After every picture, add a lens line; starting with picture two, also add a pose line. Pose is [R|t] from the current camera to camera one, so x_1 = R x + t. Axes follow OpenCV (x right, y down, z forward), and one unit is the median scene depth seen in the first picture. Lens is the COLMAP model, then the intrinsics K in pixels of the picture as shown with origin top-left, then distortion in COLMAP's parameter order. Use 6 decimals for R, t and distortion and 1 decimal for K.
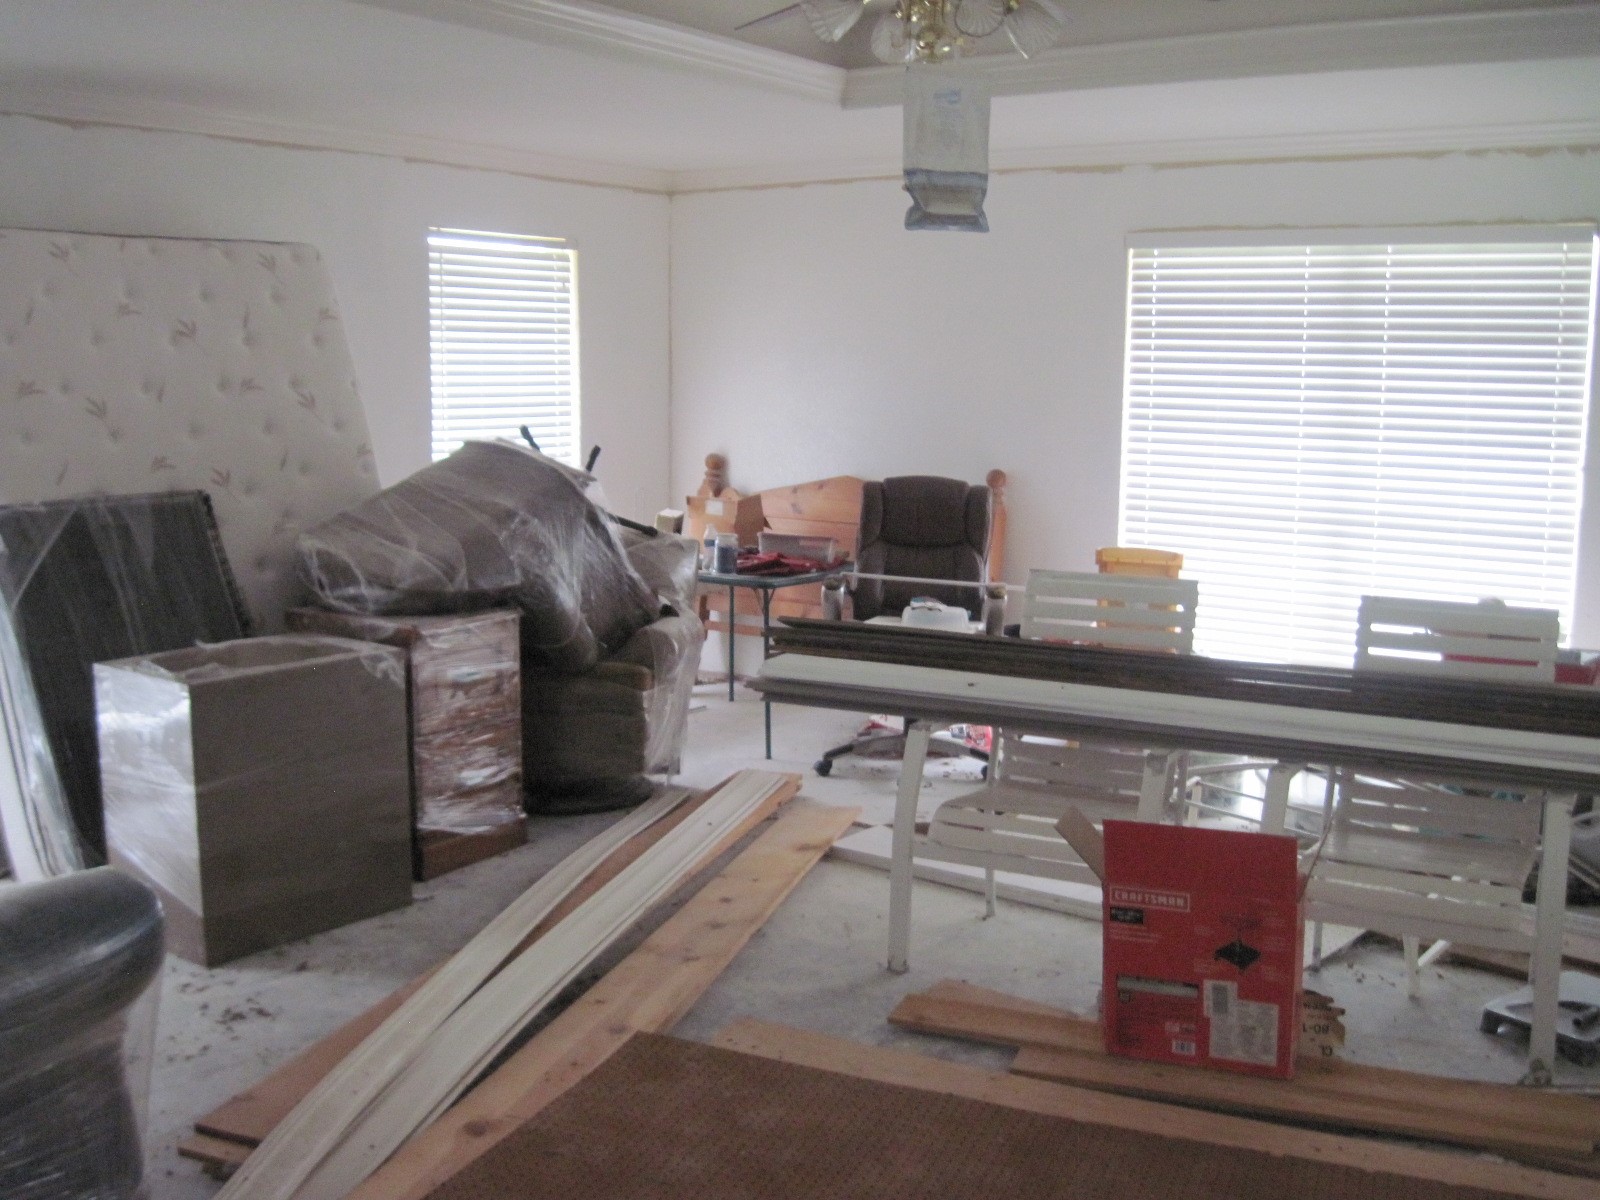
lens RADIAL K [[1631.6, 0, 792.0], [0, 1631.6, 621.1], [0, 0, 1]] dist [-0.120072, 0.045596]
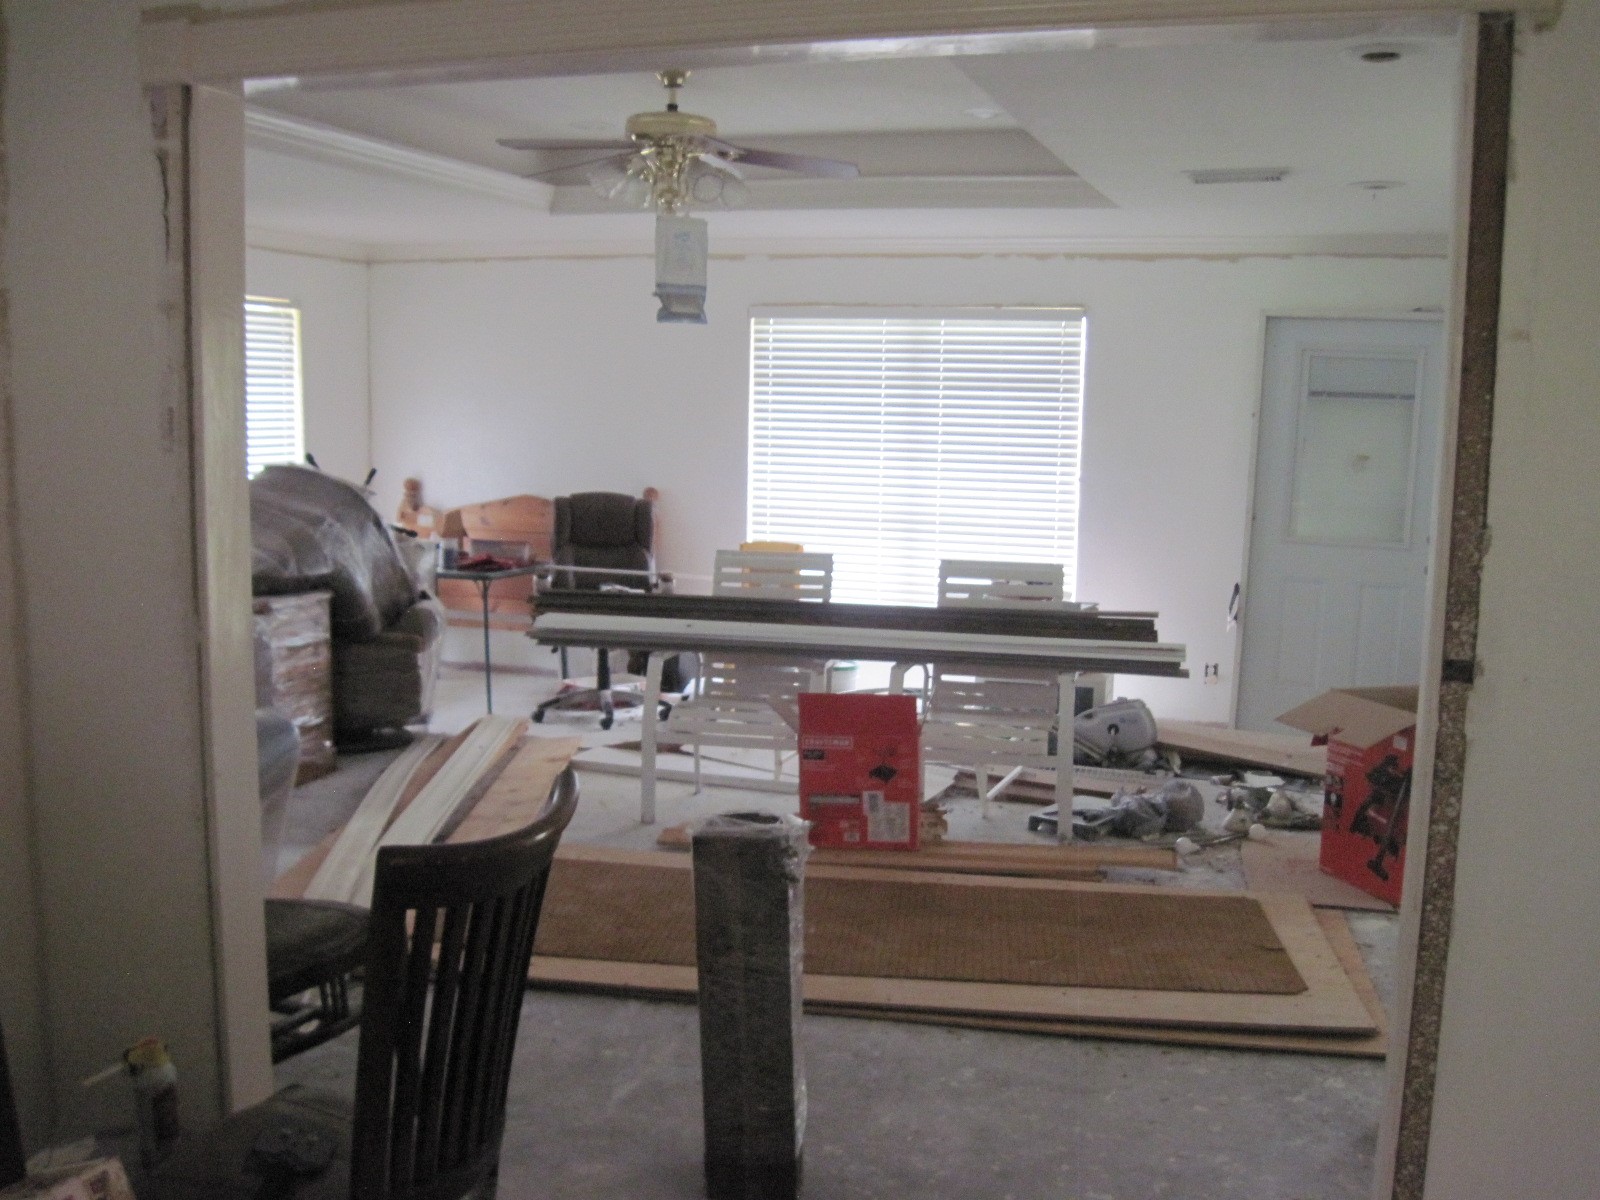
lens RADIAL K [[1631.6, 0, 792.0], [0, 1631.6, 621.1], [0, 0, 1]] dist [-0.120072, 0.045596]
pose [[0.961631, -0.027872, 0.272928, -0.153307], [0.033542, 0.999307, -0.016131, 0.046802], [-0.272289, 0.024667, 0.961899, -0.335098]]
